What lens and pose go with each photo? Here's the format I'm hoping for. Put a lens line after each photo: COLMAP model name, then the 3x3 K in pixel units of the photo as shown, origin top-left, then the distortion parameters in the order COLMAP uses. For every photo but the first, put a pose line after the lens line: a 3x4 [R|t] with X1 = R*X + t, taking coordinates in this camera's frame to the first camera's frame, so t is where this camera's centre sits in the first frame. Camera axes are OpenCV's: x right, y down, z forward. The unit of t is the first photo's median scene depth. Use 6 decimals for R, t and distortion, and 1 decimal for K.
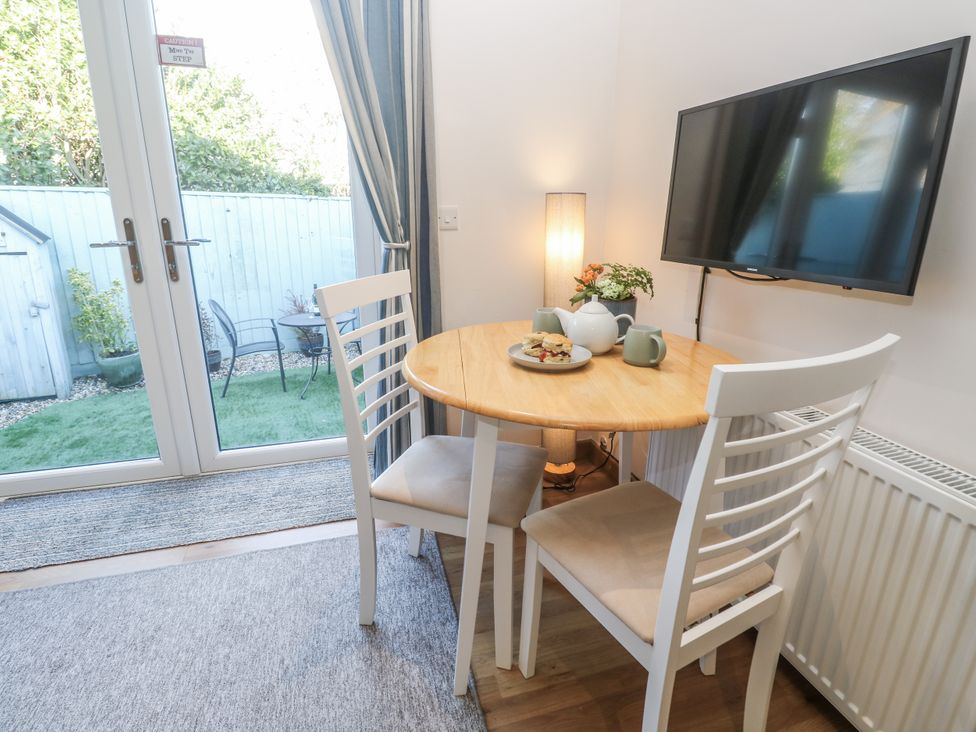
lens RADIAL K [[498.2, 0, 504.3], [0, 498.2, 366.0], [0, 0, 1]] dist [-0.026226, -0.000366]
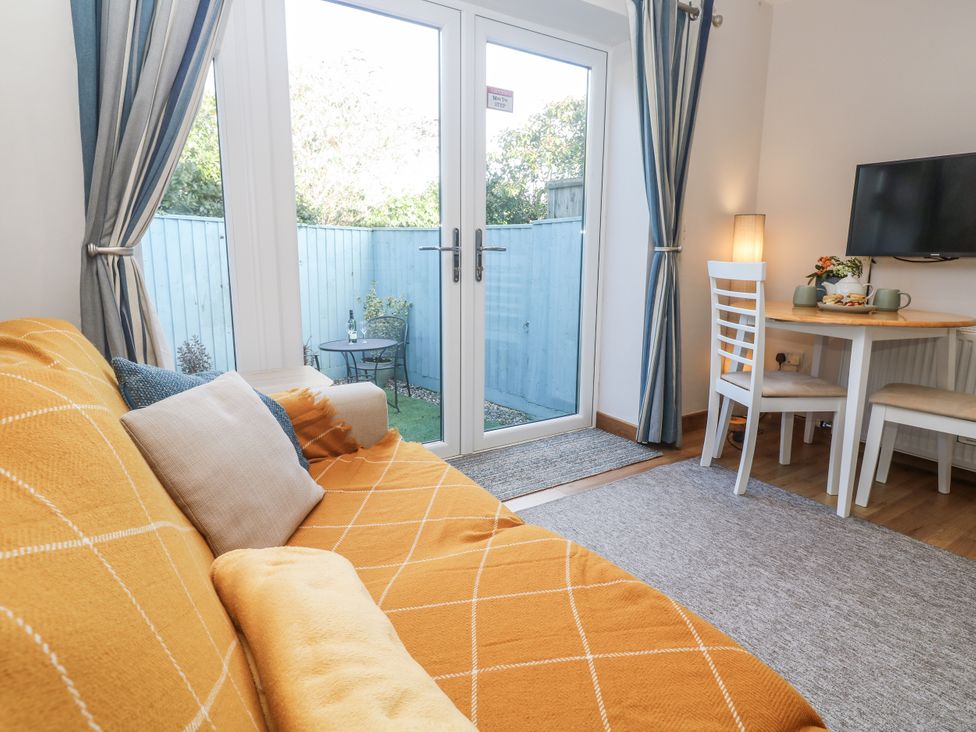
lens RADIAL K [[562.3, 0, 492.4], [0, 562.3, 364.7], [0, 0, 1]] dist [-0.021430, -0.000618]
pose [[0.961663, -0.059898, 0.267614, -0.892005], [0.086195, 0.992418, -0.087614, 0.132813], [-0.260337, 0.107322, 0.959535, -0.256446]]
